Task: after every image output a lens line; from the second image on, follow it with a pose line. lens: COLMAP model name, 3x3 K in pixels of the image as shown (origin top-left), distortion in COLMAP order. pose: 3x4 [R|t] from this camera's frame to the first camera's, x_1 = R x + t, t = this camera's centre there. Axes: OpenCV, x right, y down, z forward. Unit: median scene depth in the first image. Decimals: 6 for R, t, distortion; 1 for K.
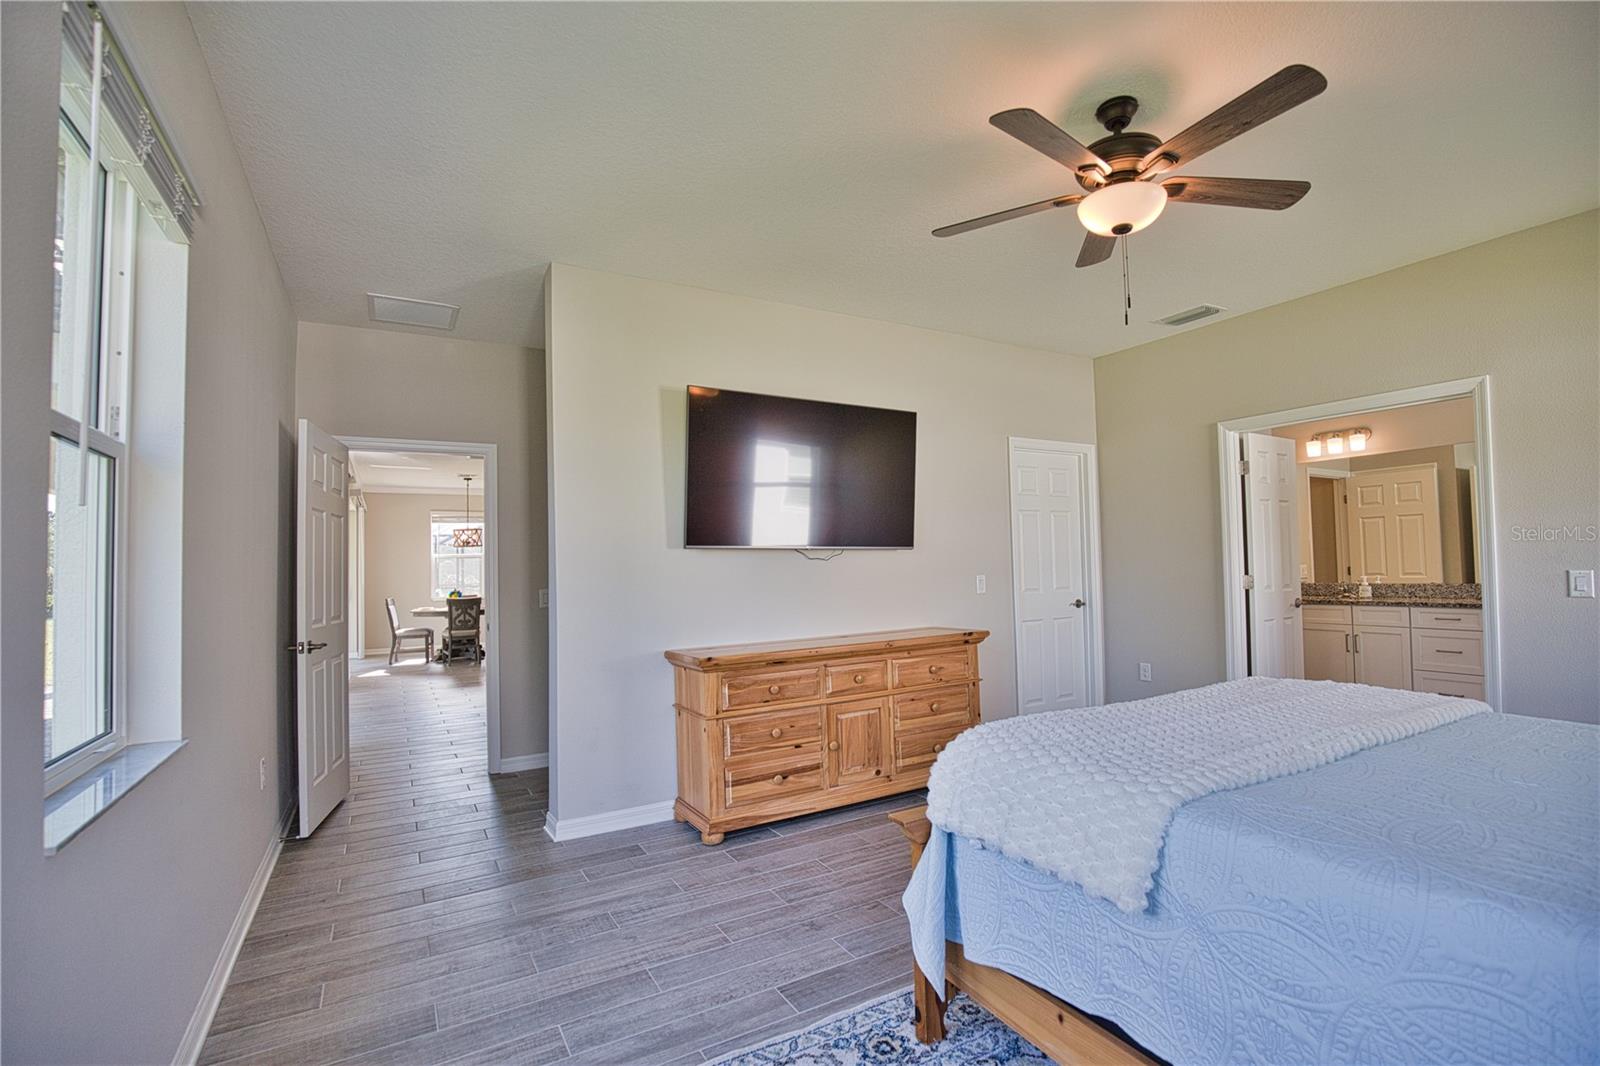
lens RADIAL K [[730.4, 0, 806.6], [0, 730.4, 537.1], [0, 0, 1]] dist [-0.034233, 0.006130]
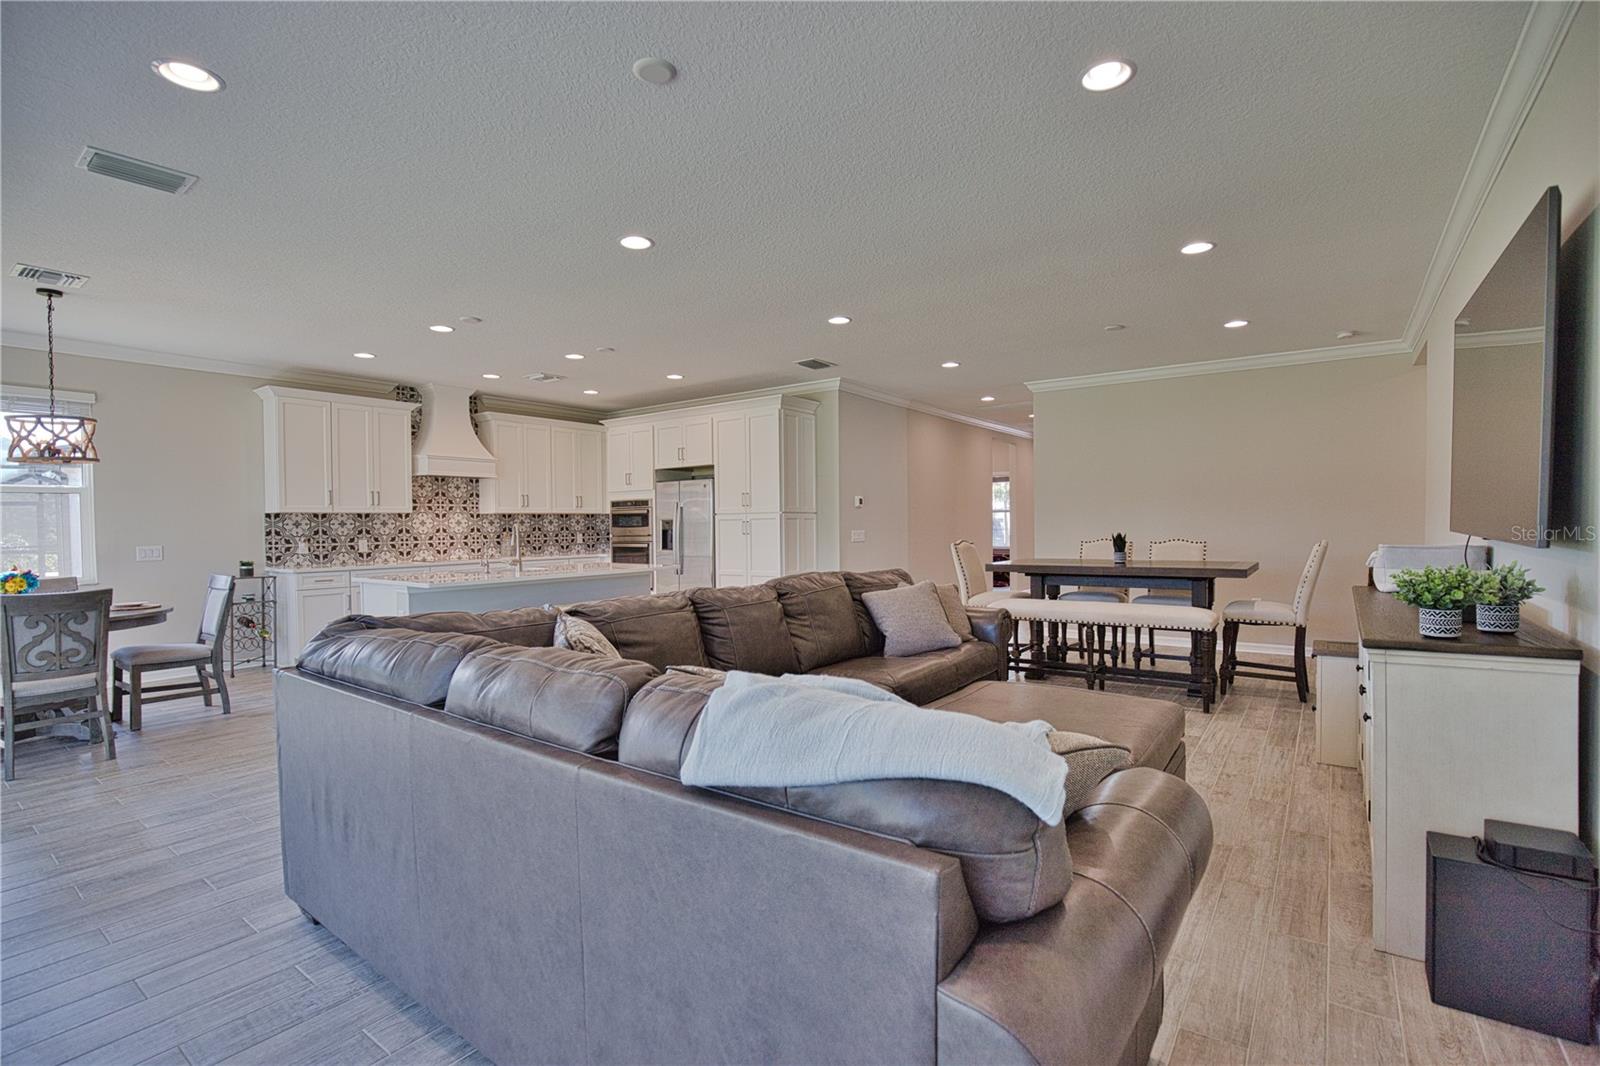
lens RADIAL K [[731.2, 0, 807.8], [0, 731.2, 540.6], [0, 0, 1]] dist [-0.036929, 0.007396]
pose [[0.910884, 0.003218, 0.412651, -0.267948], [-0.028241, 0.998111, 0.054556, 0.026214], [-0.411696, -0.061348, 0.909254, 0.506837]]
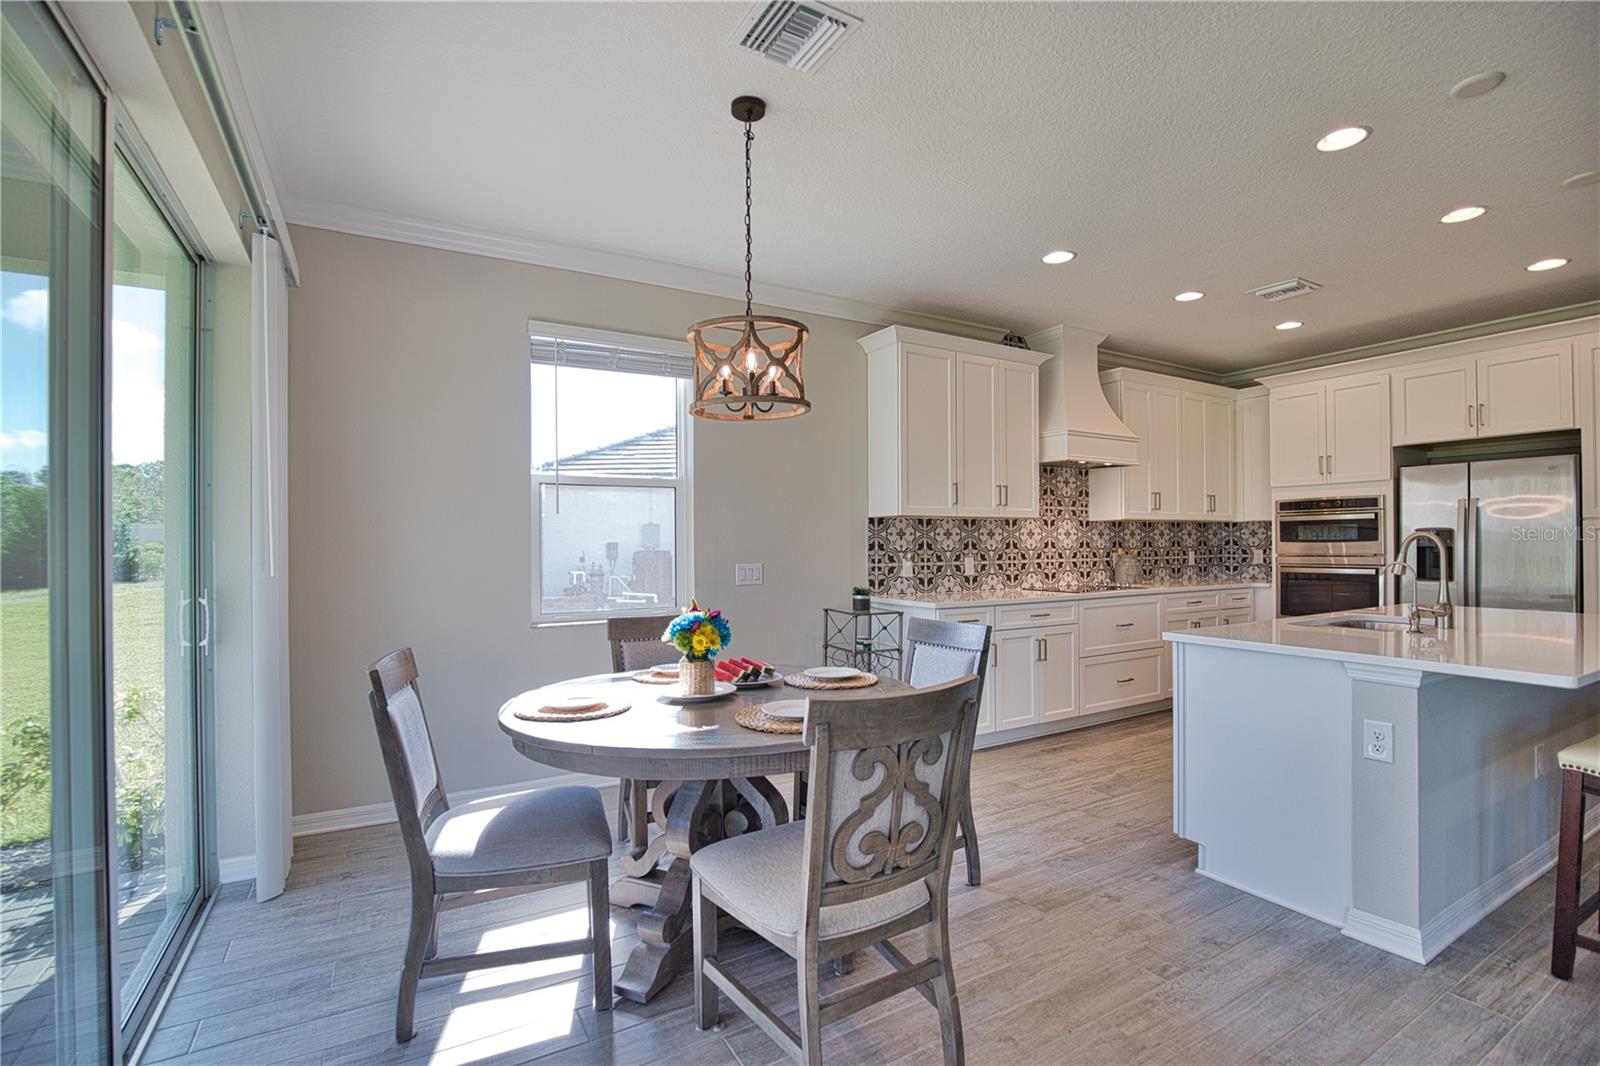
lens RADIAL K [[731.2, 0, 807.8], [0, 731.2, 540.6], [0, 0, 1]] dist [-0.036929, 0.007396]
pose [[0.999706, 0.017727, 0.016546, -0.491108], [-0.018394, 0.998987, 0.041062, 0.047121], [-0.015802, -0.041354, 0.999020, 0.844379]]
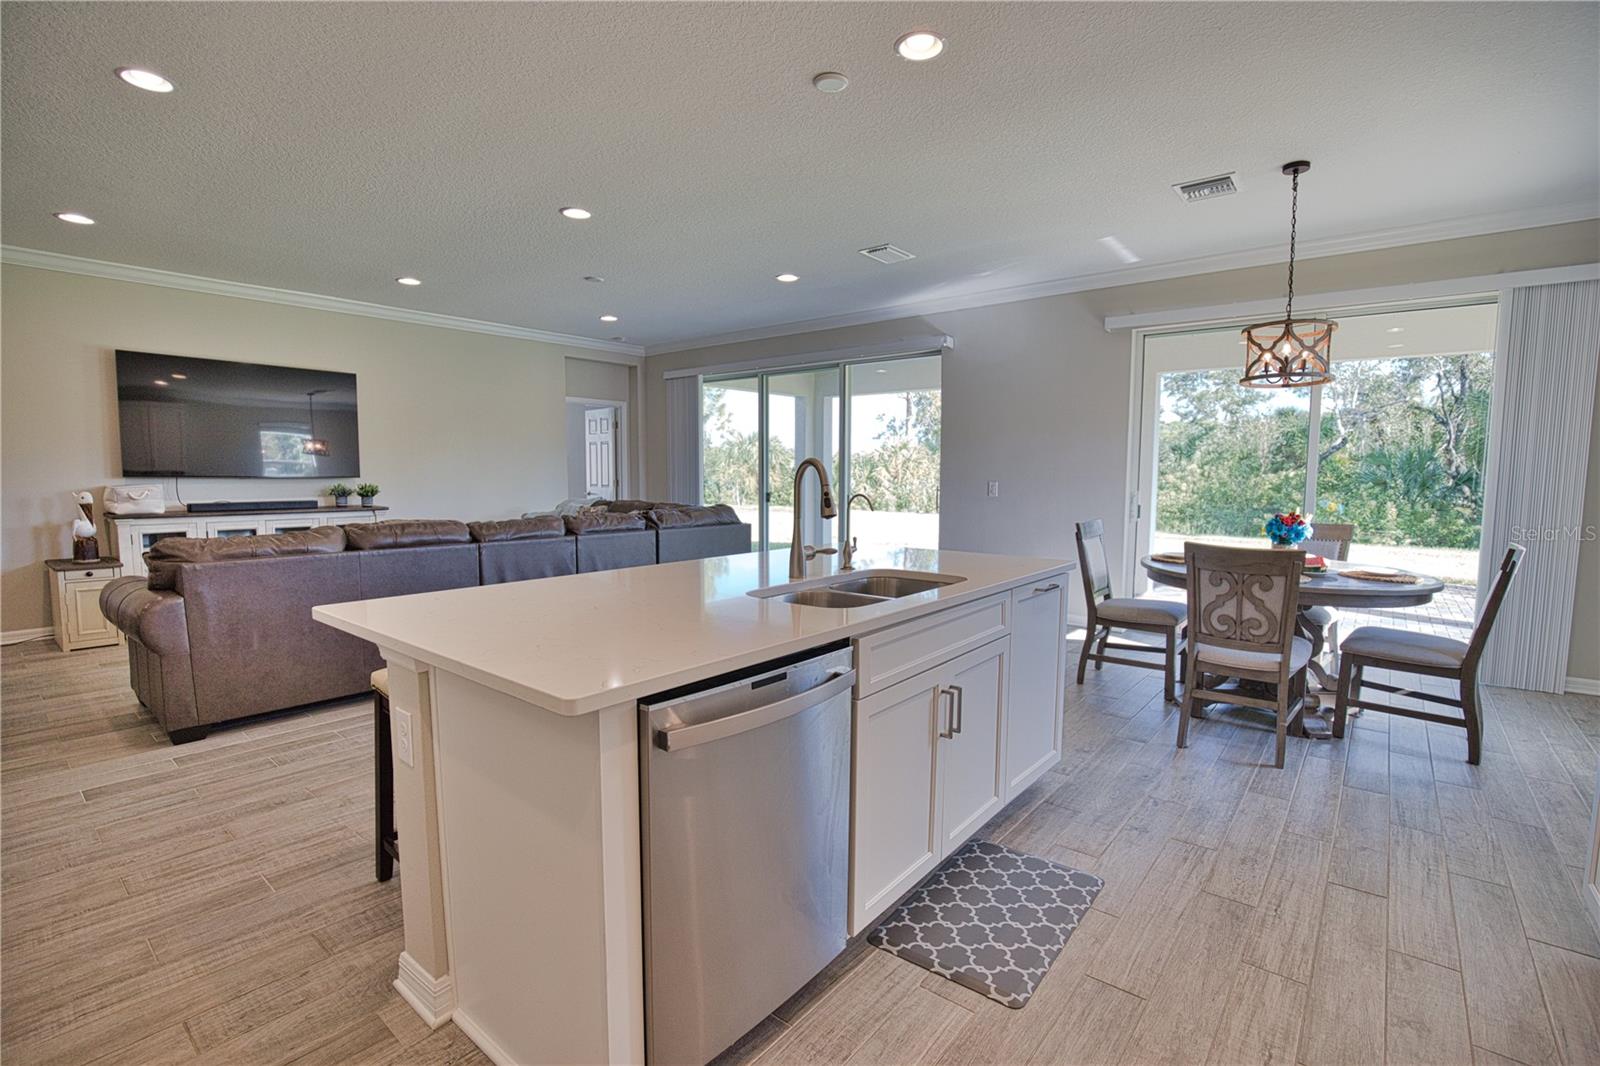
lens RADIAL K [[730.4, 0, 806.6], [0, 730.4, 537.1], [0, 0, 1]] dist [-0.034233, 0.006130]
pose [[-0.930850, 0.054585, -0.361301, -0.158628], [0.035373, 0.997597, 0.059582, 0.061171], [0.363684, 0.042681, -0.930544, 1.331958]]
